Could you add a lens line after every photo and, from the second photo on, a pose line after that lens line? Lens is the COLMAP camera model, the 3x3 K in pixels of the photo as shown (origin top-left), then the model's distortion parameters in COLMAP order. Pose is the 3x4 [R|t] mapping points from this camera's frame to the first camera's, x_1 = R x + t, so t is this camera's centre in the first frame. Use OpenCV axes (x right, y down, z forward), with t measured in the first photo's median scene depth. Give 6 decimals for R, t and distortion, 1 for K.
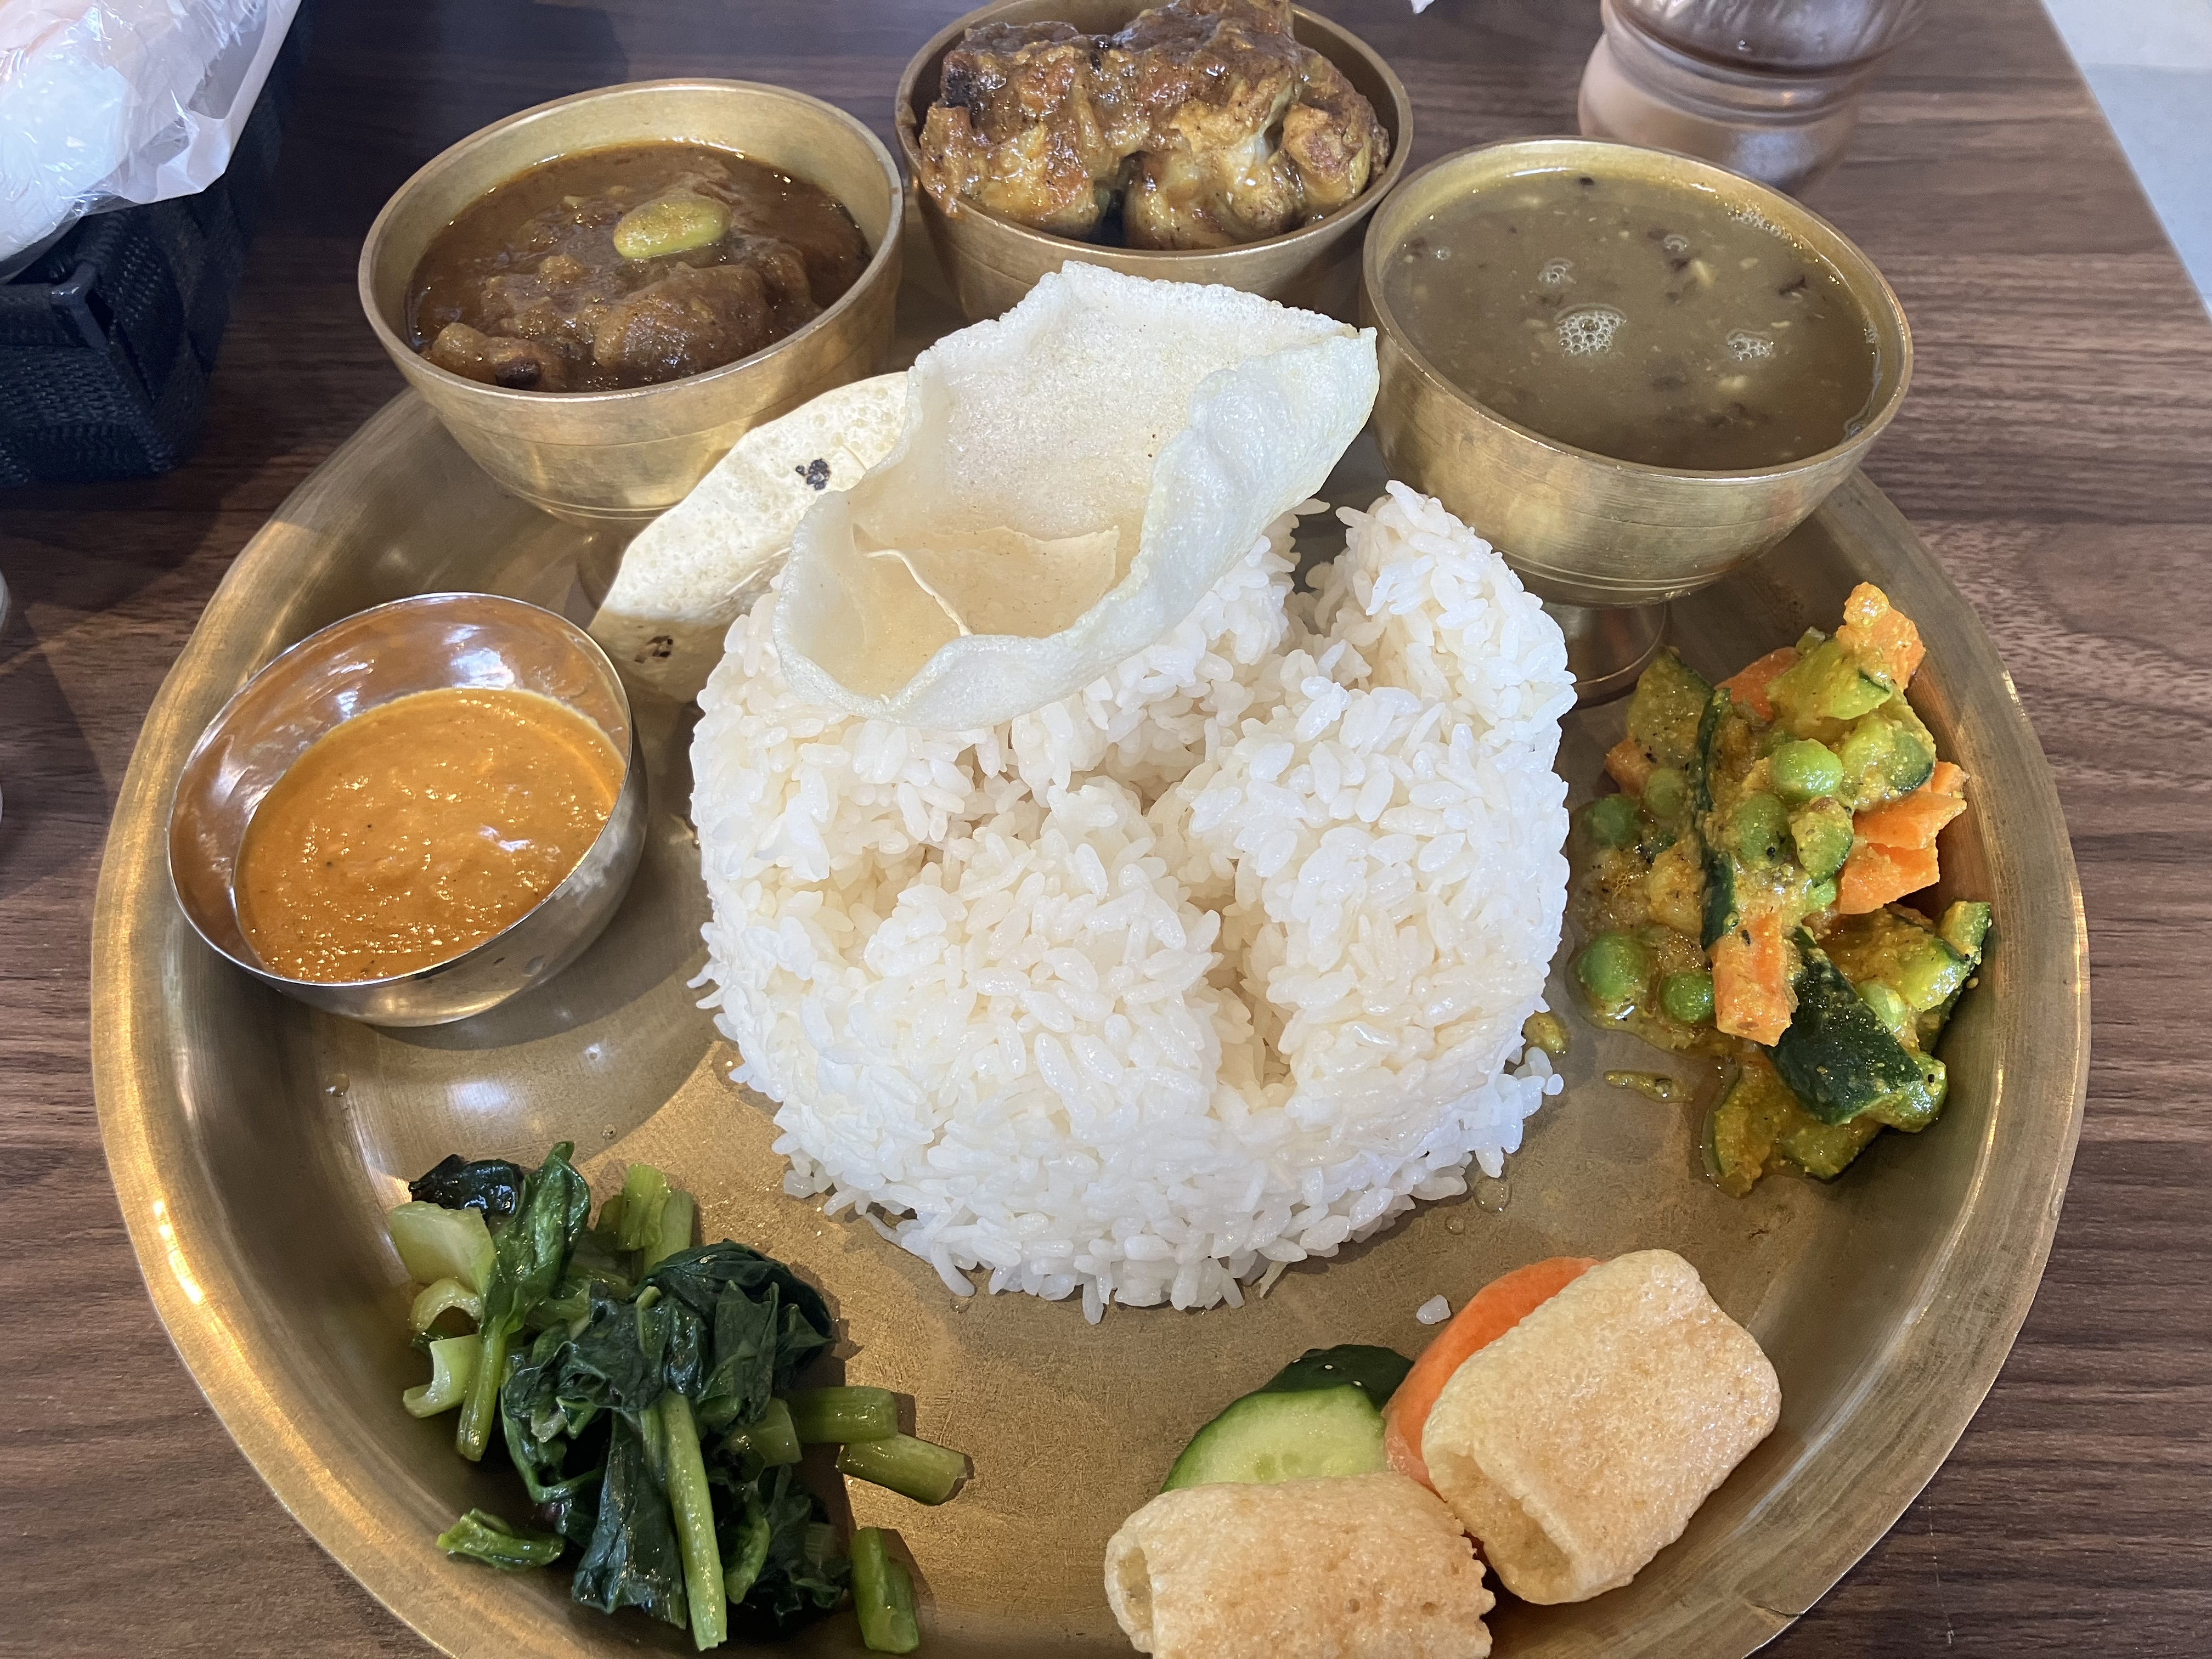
lens RADIAL K [[1816.8, 0, 1106.0], [0, 1816.8, 829.5], [0, 0, 1]] dist [-0.016971, 0.041882]
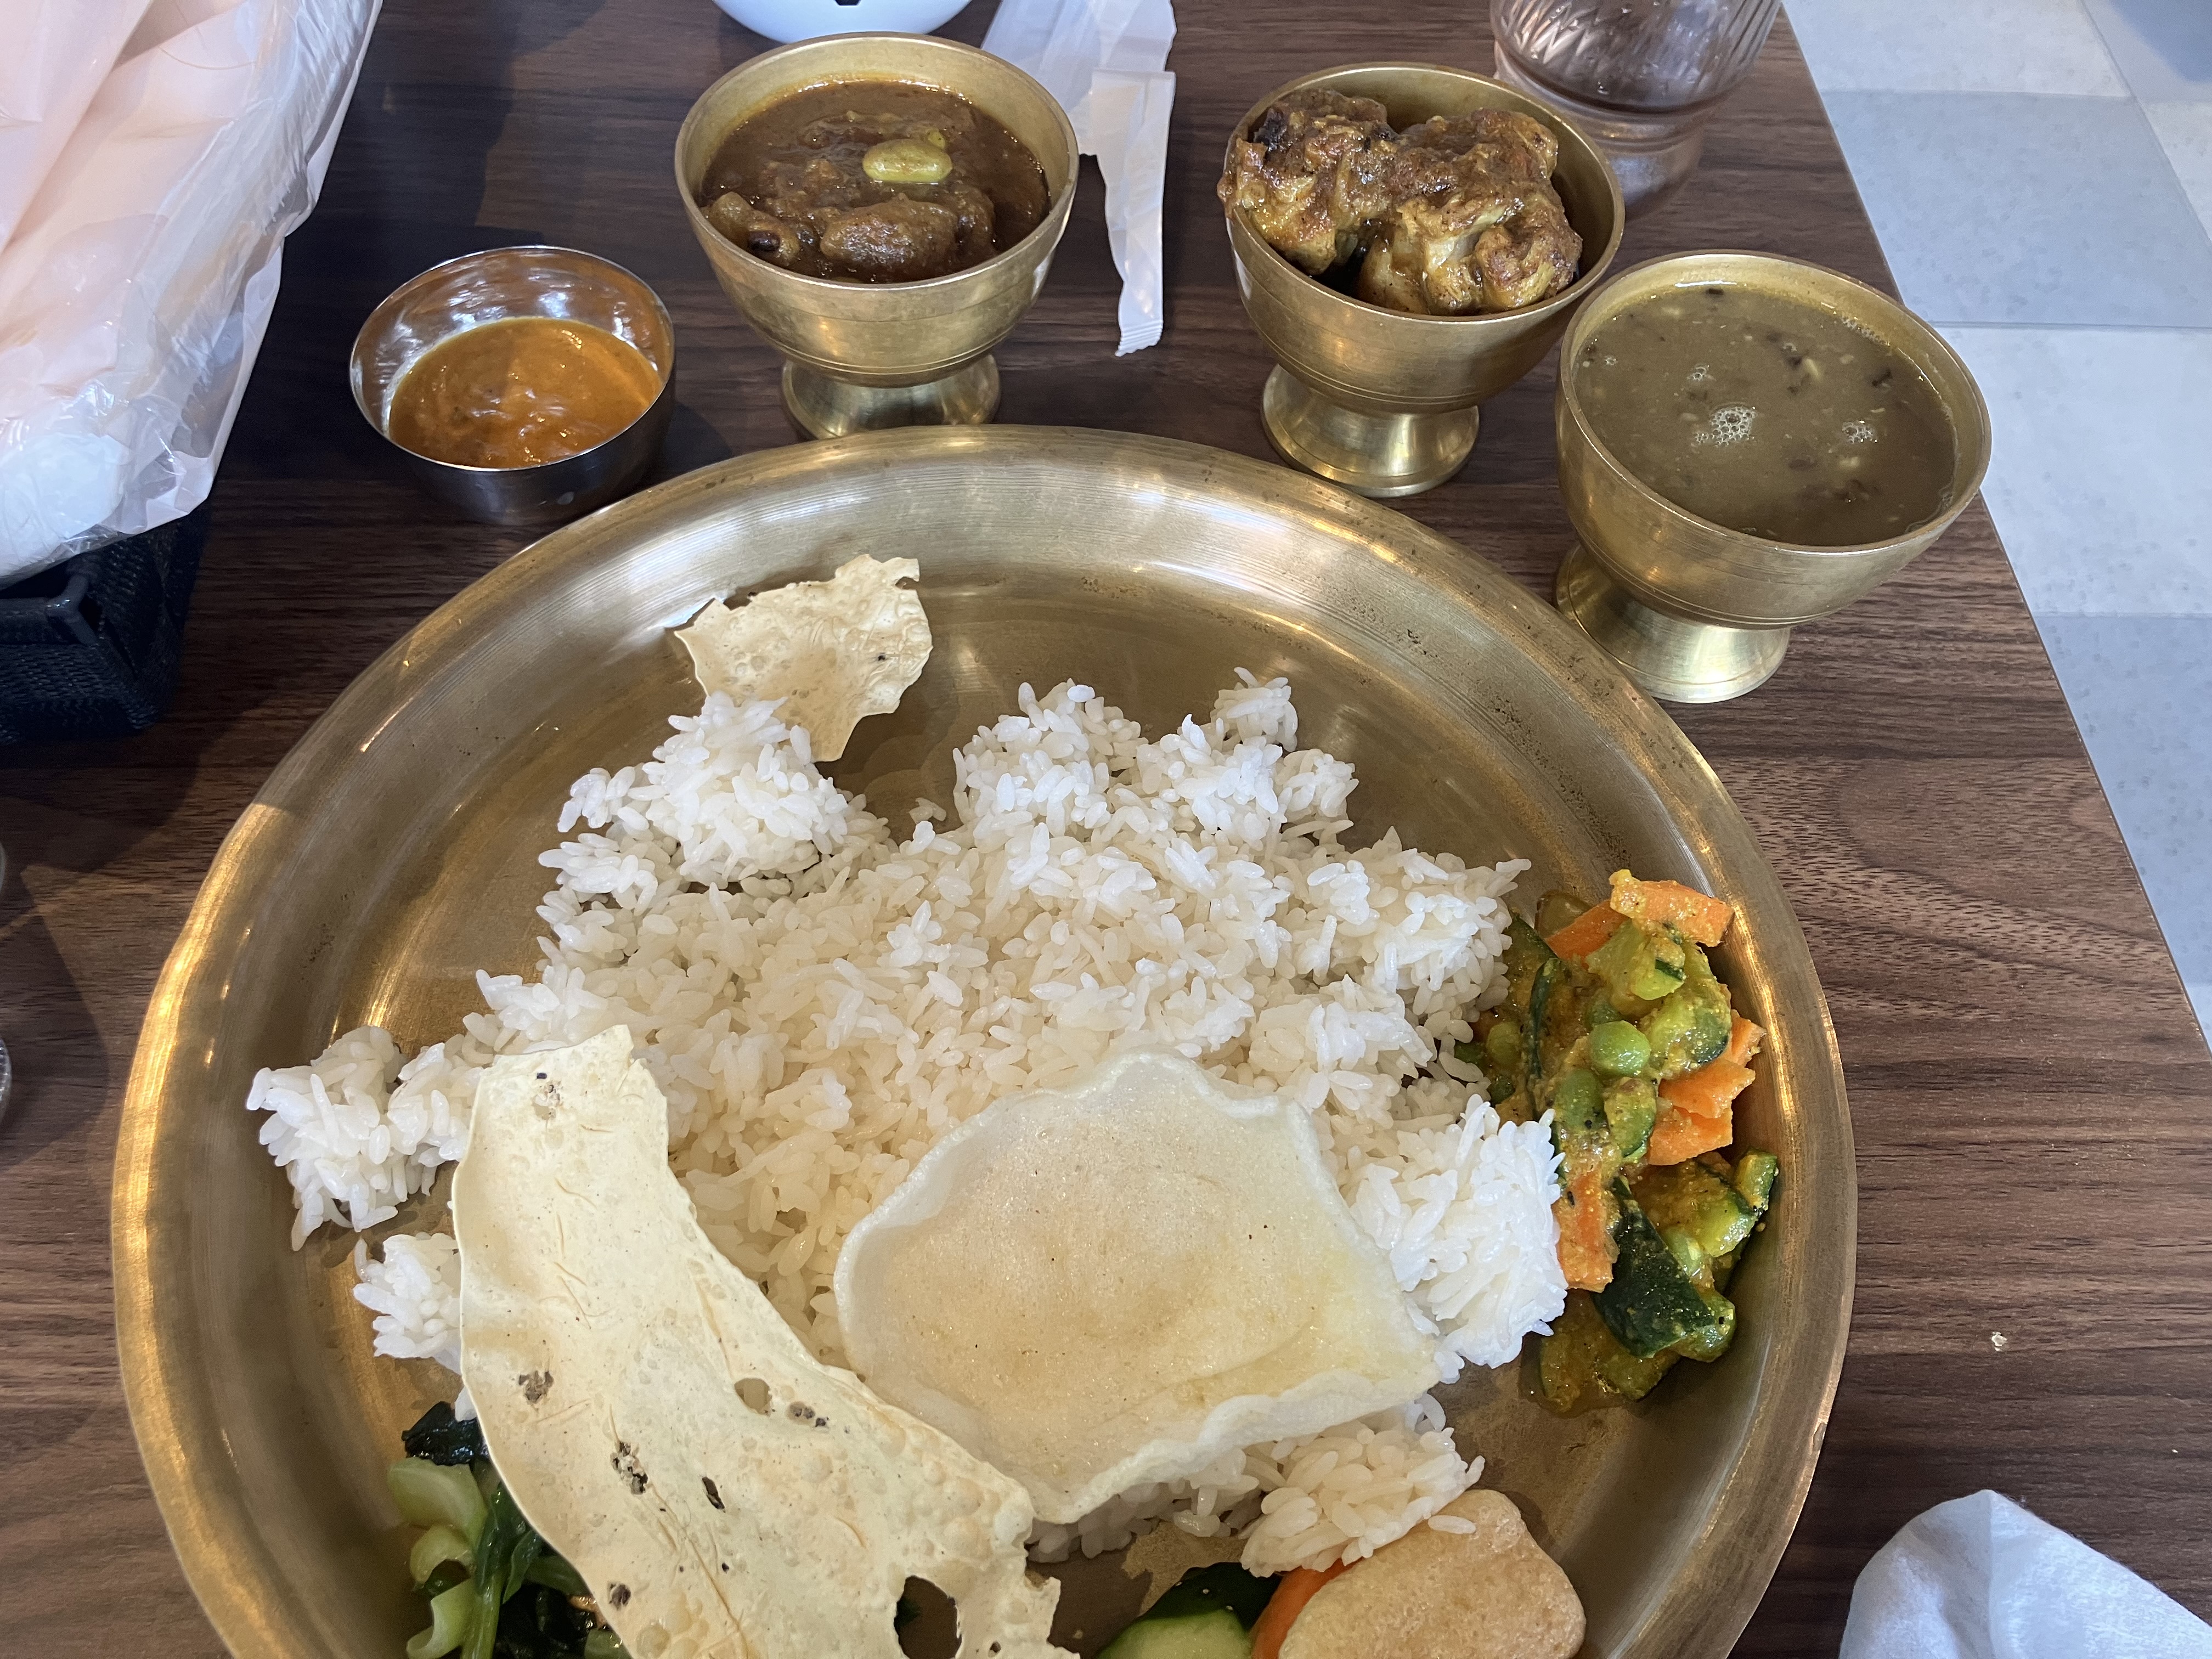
lens RADIAL K [[1811.3, 0, 1121.9], [0, 1811.3, 830.3], [0, 0, 1]] dist [0.001084, 0.000098]
pose [[0.998807, -0.010472, 0.047706, 0.012536], [0.009452, 0.999723, 0.021555, -0.176962], [-0.047918, -0.021078, 0.998629, -0.123683]]
